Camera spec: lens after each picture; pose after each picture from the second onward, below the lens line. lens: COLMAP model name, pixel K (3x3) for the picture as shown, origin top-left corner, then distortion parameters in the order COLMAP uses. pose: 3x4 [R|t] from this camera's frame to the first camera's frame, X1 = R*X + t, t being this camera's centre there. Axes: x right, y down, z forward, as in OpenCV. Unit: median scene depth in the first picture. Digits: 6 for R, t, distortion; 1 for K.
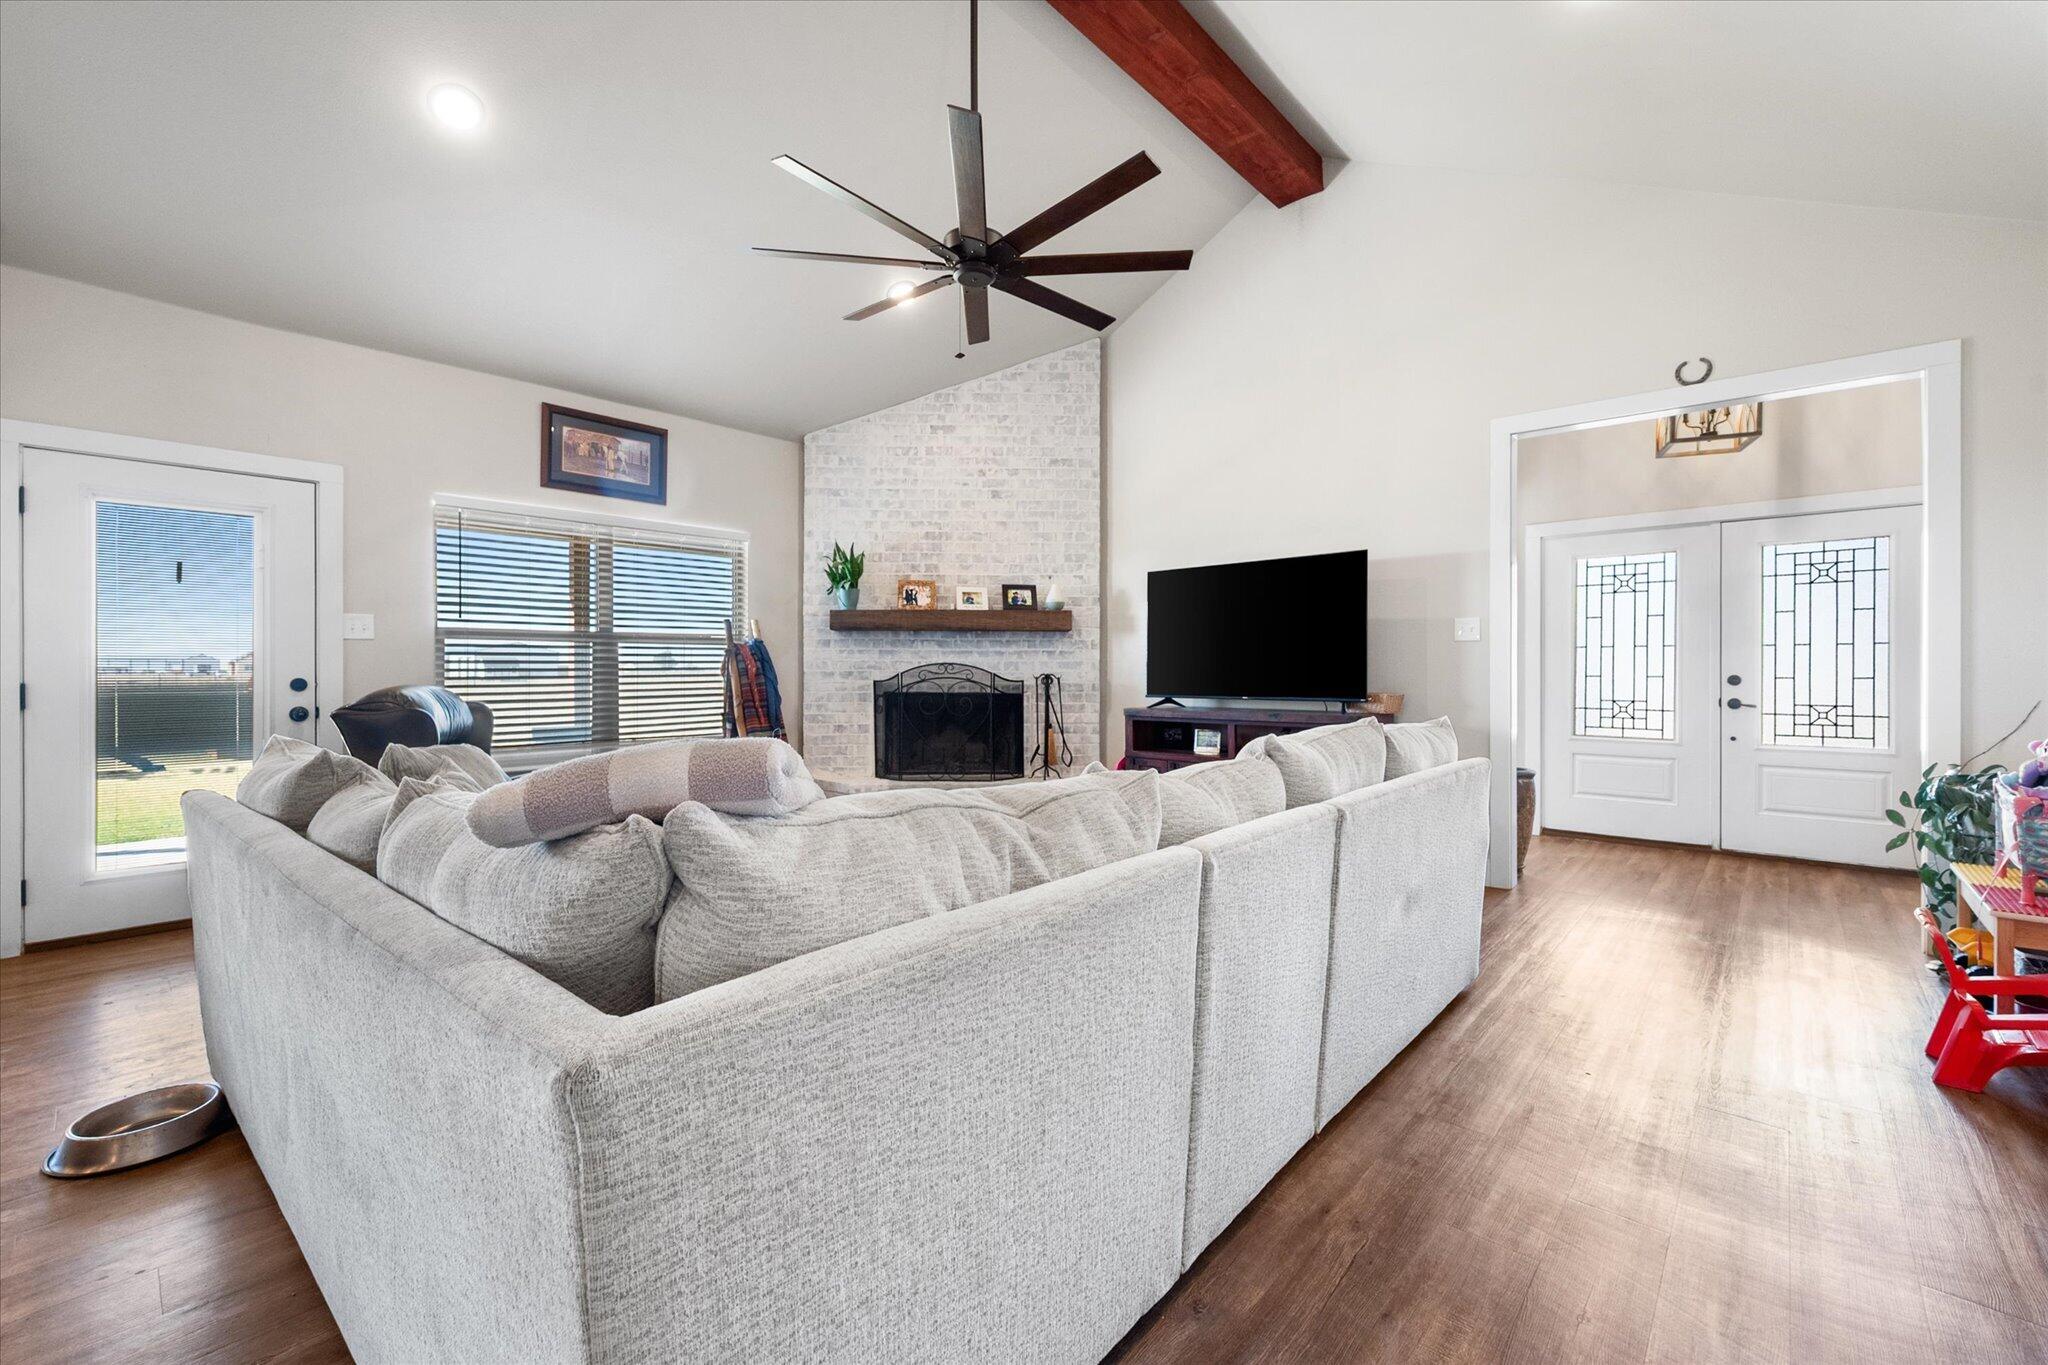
lens RADIAL K [[889.1, 0, 979.8], [0, 889.1, 679.2], [0, 0, 1]] dist [-0.003177, -0.000554]
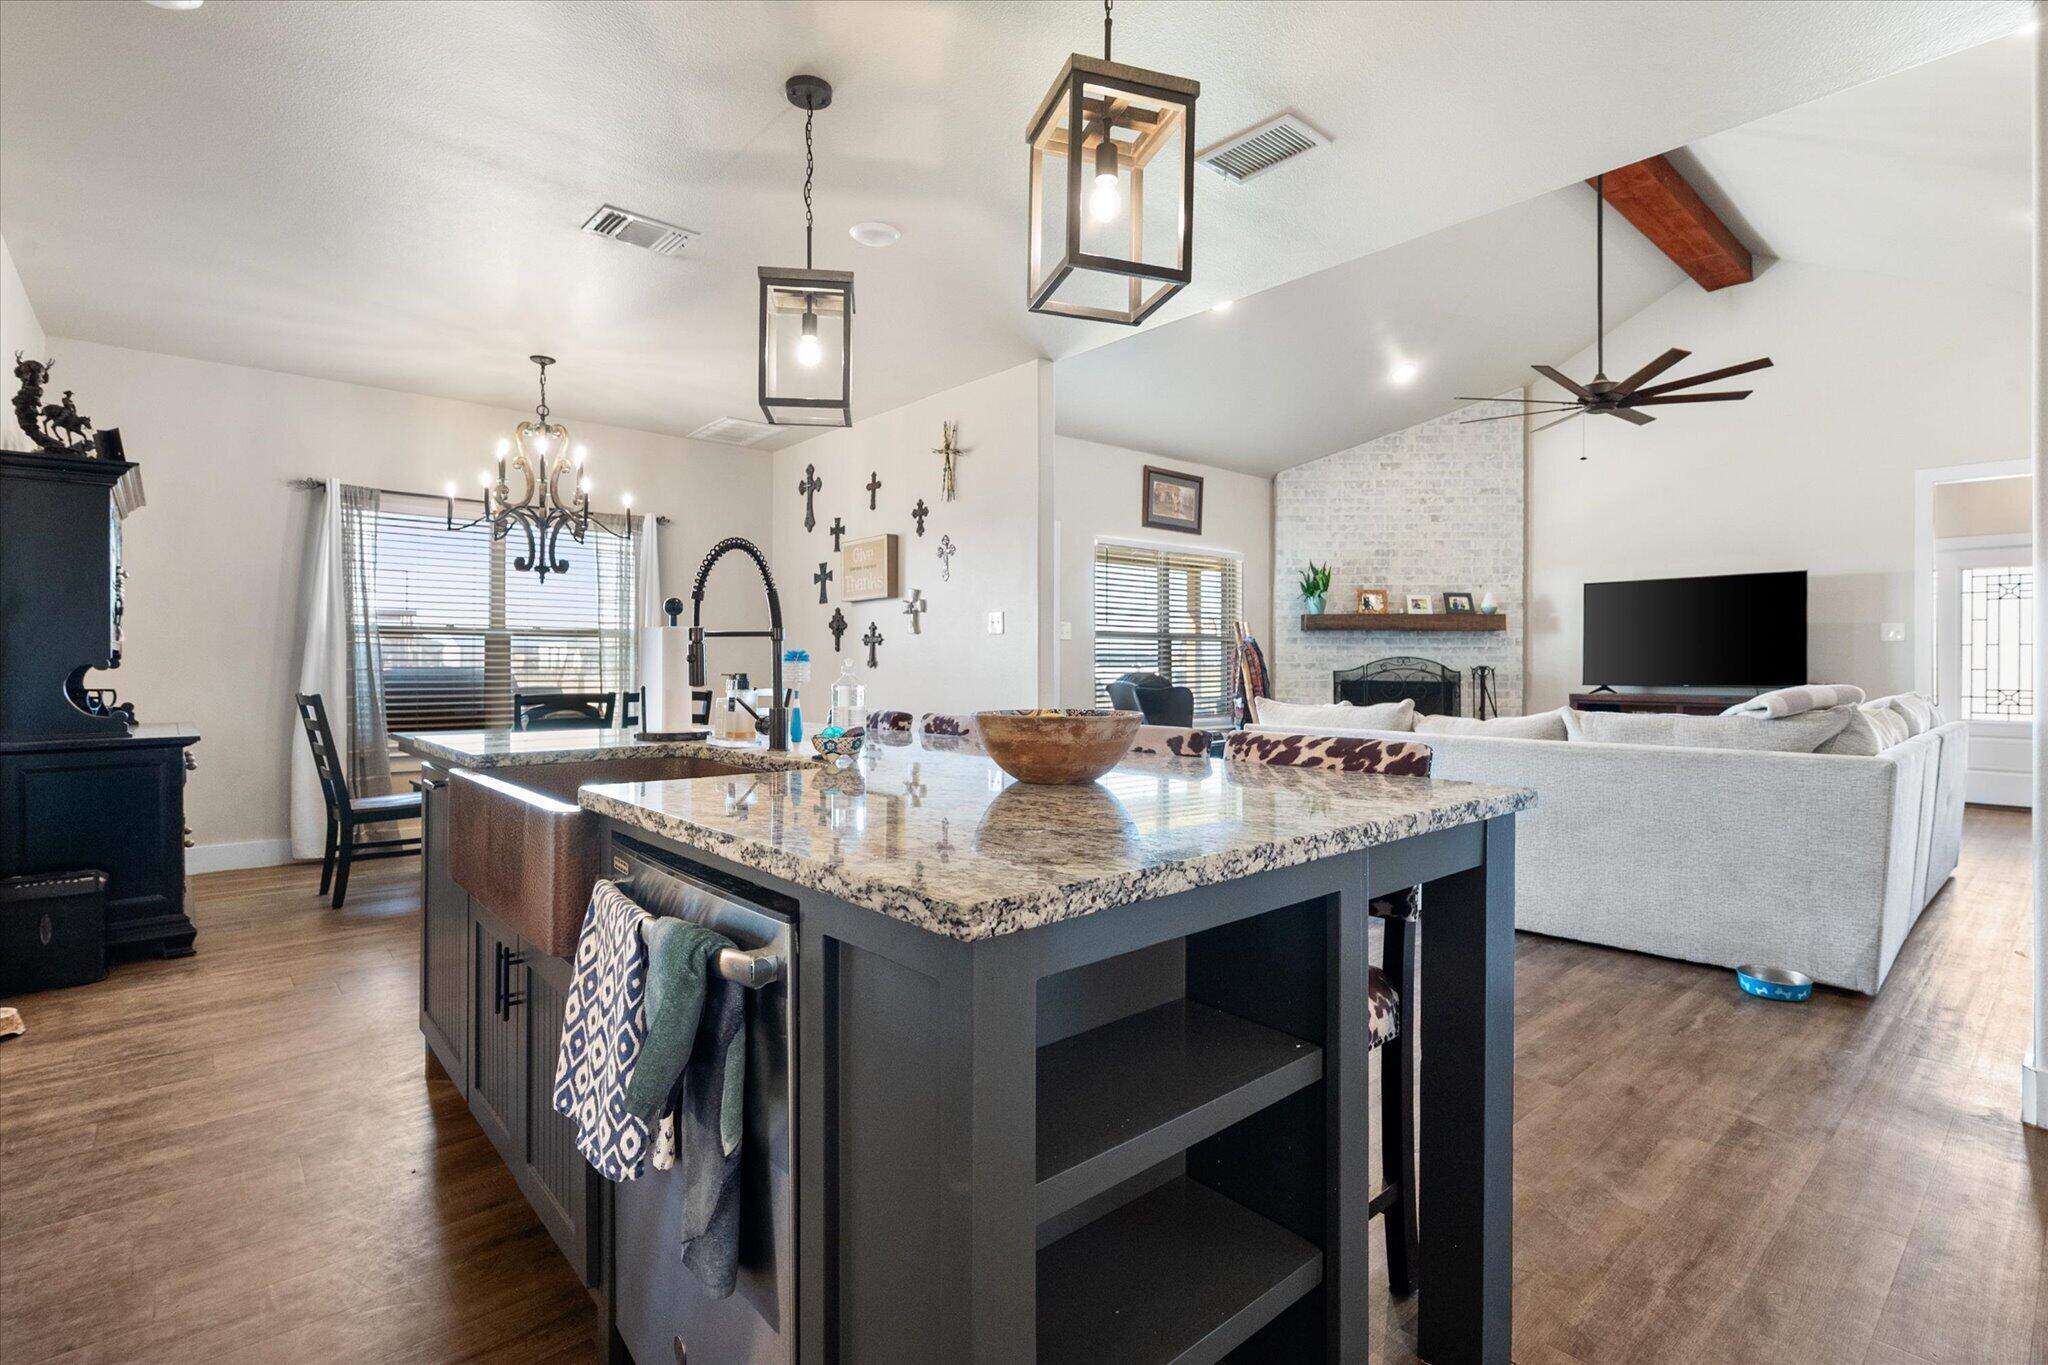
lens RADIAL K [[961.1, 0, 1025.9], [0, 961.1, 666.3], [0, 0, 1]] dist [-0.009758, -0.000108]
pose [[0.993545, 0.003078, -0.113399, -0.392791], [-0.003466, 0.999989, -0.003223, 0.000746], [0.113388, 0.003595, 0.993544, -0.371482]]
